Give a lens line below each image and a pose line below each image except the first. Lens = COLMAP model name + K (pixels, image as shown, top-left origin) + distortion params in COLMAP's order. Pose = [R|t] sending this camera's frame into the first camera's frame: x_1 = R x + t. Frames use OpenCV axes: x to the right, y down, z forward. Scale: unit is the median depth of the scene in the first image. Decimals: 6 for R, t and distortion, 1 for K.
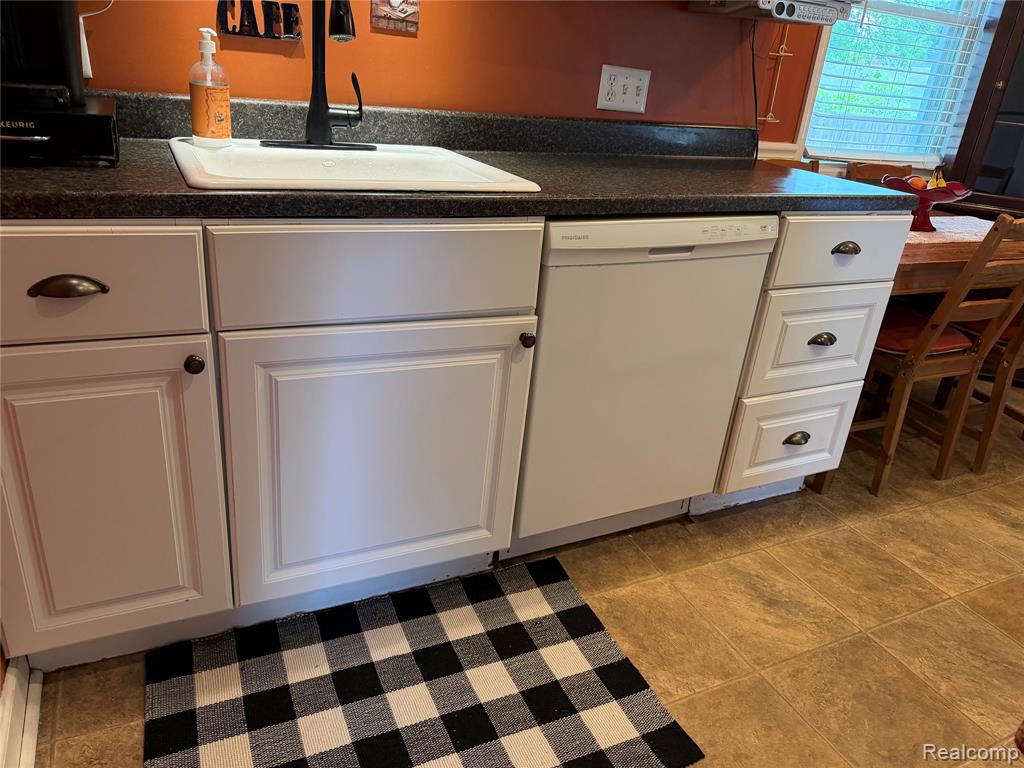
lens RADIAL K [[728.3, 0, 511.2], [0, 728.3, 390.4], [0, 0, 1]] dist [0.039573, -0.066145]
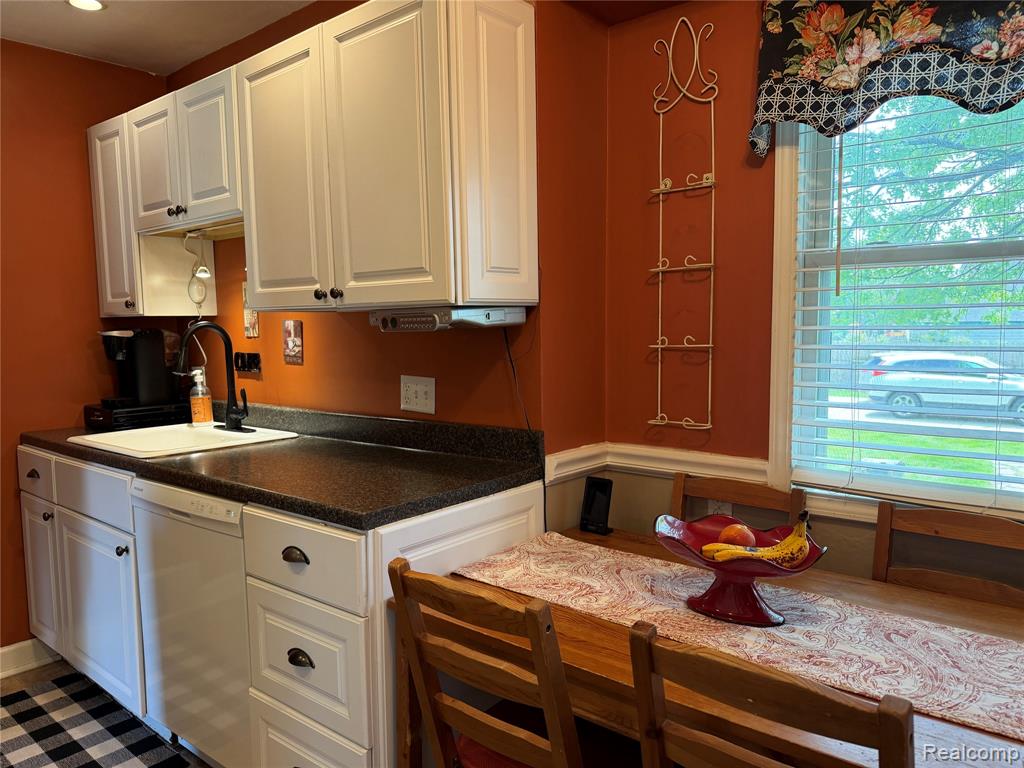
lens RADIAL K [[728.3, 0, 523.3], [0, 728.3, 385.6], [0, 0, 1]] dist [0.039573, -0.066145]
pose [[0.410016, -0.019460, -0.911871, 1.490546], [-0.328118, 0.929690, -0.167376, -0.347531], [0.851015, 0.367828, 0.374802, 0.858870]]
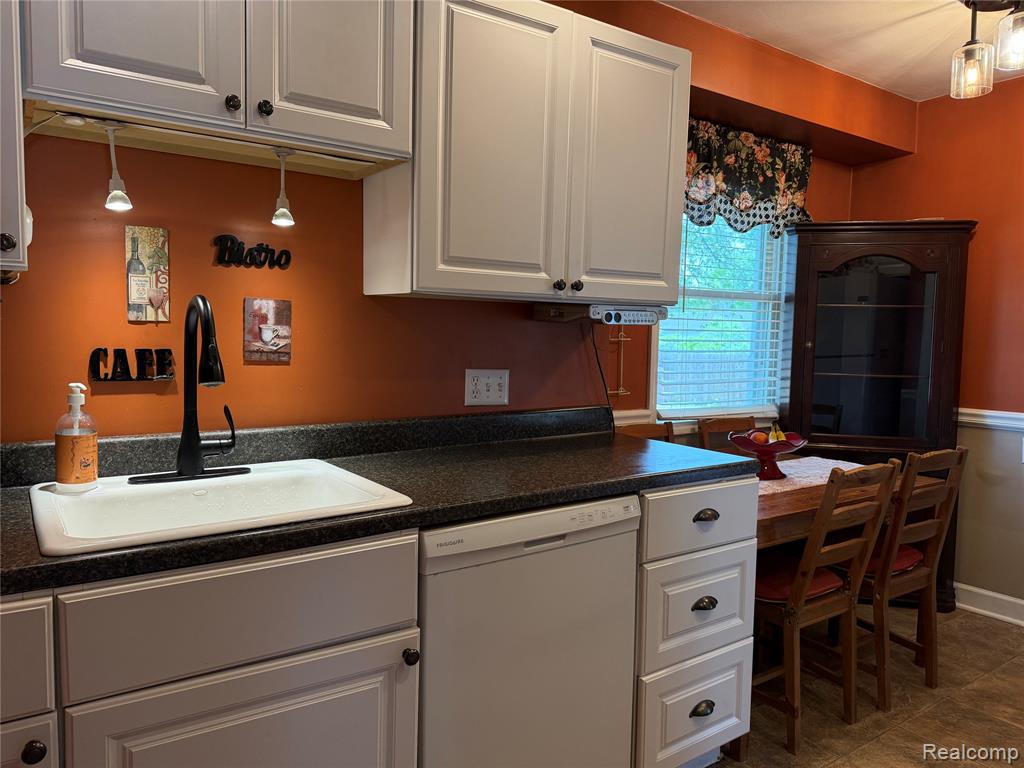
lens RADIAL K [[728.3, 0, 511.8], [0, 728.3, 385.3], [0, 0, 1]] dist [0.039573, -0.066145]
pose [[0.985398, -0.080704, 0.149928, 0.032066], [0.126029, 0.937790, -0.323522, -0.064263], [-0.114491, 0.337694, 0.934267, -0.036904]]
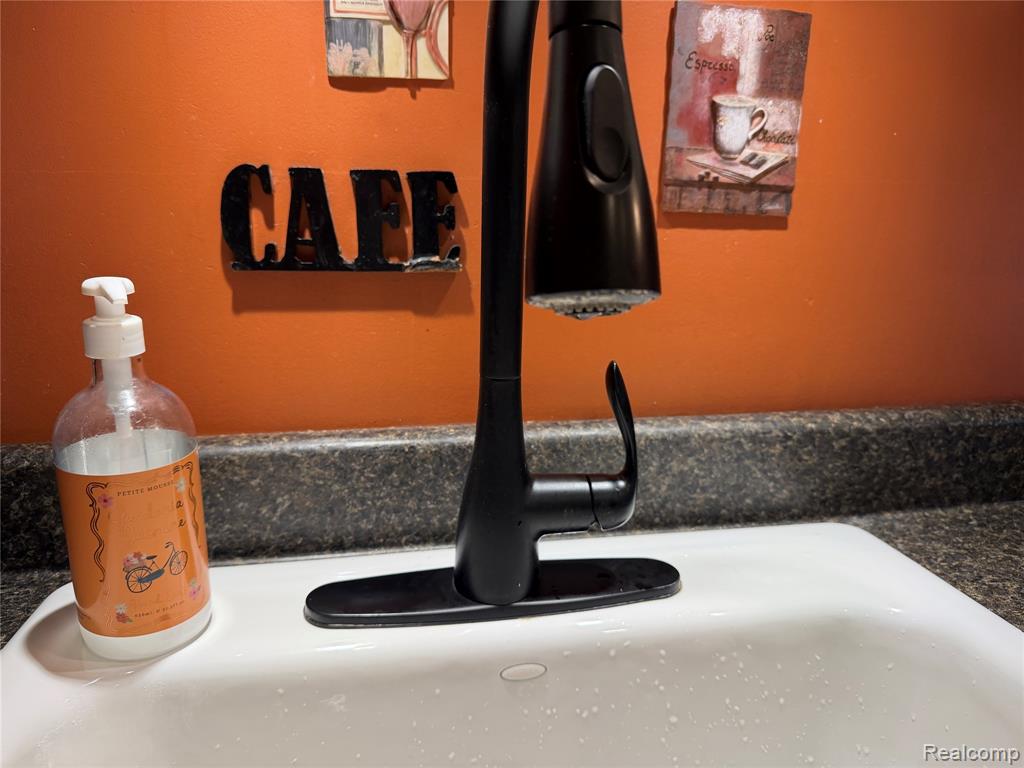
lens RADIAL K [[728.3, 0, 506.2], [0, 728.3, 382.6], [0, 0, 1]] dist [0.039573, -0.066145]
pose [[0.956248, -0.012807, -0.292277, -0.159498], [-0.046574, 0.979637, -0.195302, -0.343132], [0.288827, 0.200369, 0.936179, 0.664647]]
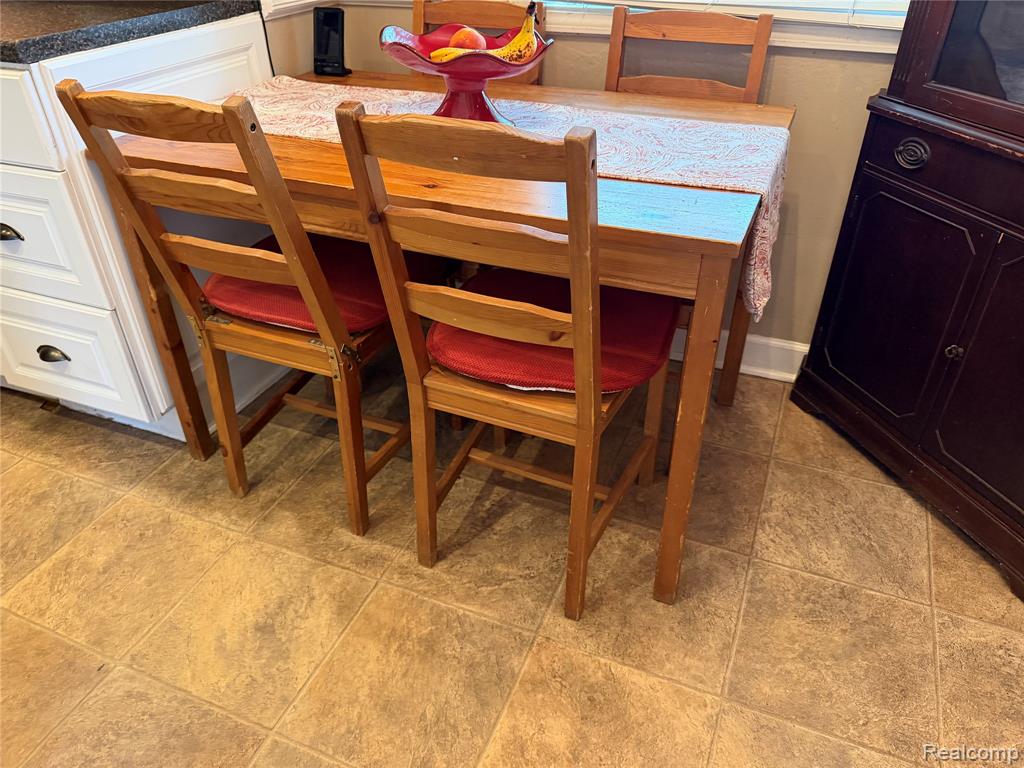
lens RADIAL K [[728.3, 0, 533.2], [0, 728.3, 386.9], [0, 0, 1]] dist [0.039573, -0.066145]
pose [[0.665024, 0.351277, -0.659050, 1.517233], [-0.250161, 0.936271, 0.246609, -0.276331], [0.703678, 0.000867, 0.710519, 0.931588]]
